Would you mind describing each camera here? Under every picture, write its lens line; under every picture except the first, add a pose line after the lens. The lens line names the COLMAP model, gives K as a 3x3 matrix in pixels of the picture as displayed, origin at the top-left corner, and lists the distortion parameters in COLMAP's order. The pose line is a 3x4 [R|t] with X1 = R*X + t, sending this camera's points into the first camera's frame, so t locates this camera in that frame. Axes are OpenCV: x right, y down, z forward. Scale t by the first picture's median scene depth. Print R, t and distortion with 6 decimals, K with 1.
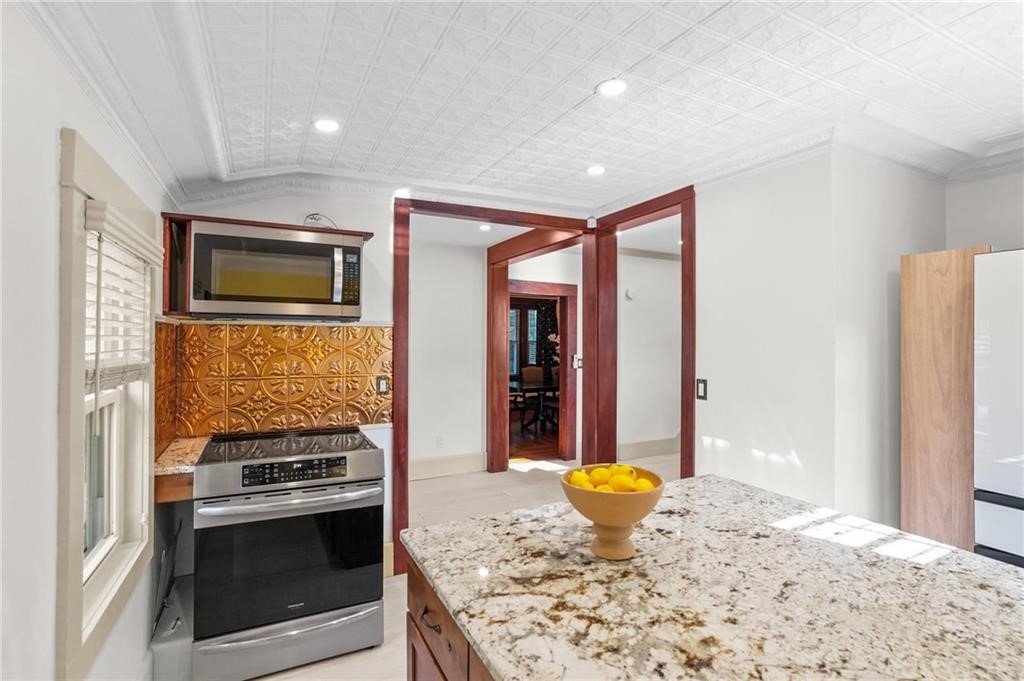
lens RADIAL K [[469.6, 0, 505.6], [0, 469.6, 336.6], [0, 0, 1]] dist [-0.028835, 0.001903]
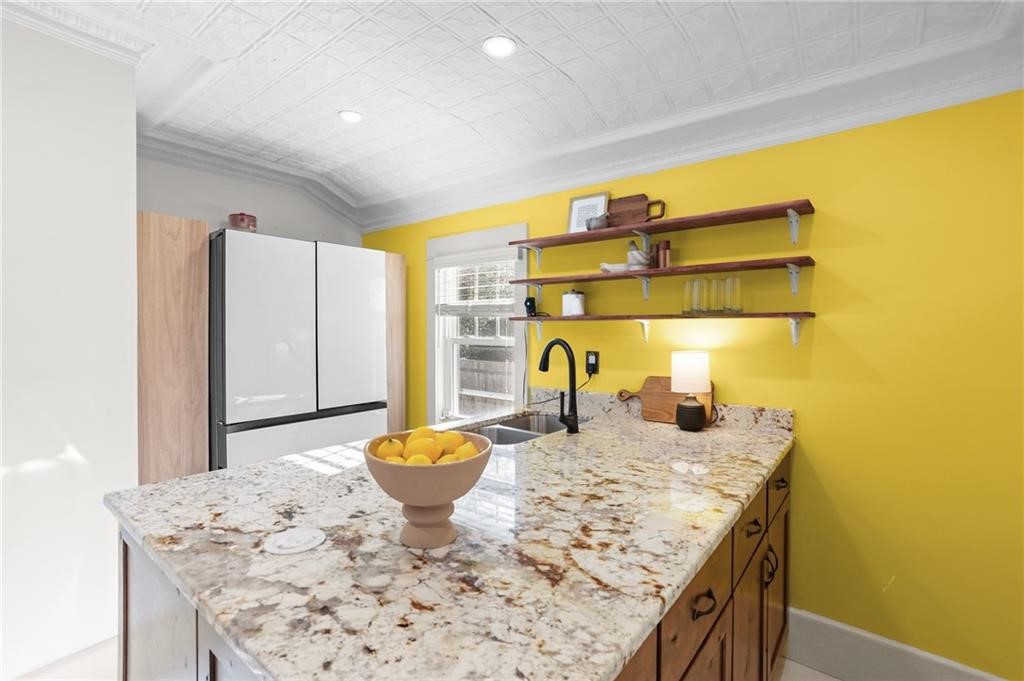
lens RADIAL K [[469.6, 0, 505.4], [0, 469.6, 333.3], [0, 0, 1]] dist [-0.028835, 0.001903]
pose [[-0.401450, -0.015340, 0.915752, -0.561308], [-0.011496, 0.999865, 0.011709, 0.105304], [-0.915809, -0.005827, -0.401573, 1.238118]]
